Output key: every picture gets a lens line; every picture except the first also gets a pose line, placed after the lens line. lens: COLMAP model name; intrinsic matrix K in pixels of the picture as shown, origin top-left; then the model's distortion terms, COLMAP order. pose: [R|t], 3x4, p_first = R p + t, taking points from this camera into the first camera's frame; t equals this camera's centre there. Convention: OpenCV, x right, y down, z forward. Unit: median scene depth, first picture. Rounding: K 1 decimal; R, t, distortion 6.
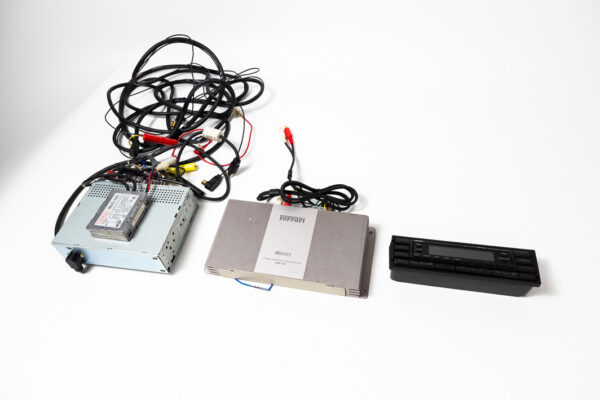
lens RADIAL K [[397.1, 0, 300.0], [0, 397.1, 200.0], [0, 0, 1]] dist [-0.003356, -0.003716]
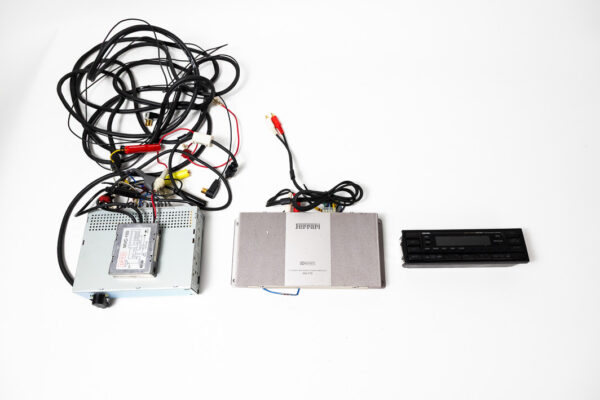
lens RADIAL K [[397.1, 0, 300.0], [0, 397.1, 200.0], [0, 0, 1]] dist [-0.003356, -0.003716]
pose [[0.976082, -0.157595, 0.149758, -0.180094], [0.111669, 0.954477, 0.276594, -0.300789], [-0.186530, -0.253255, 0.949246, 0.022808]]
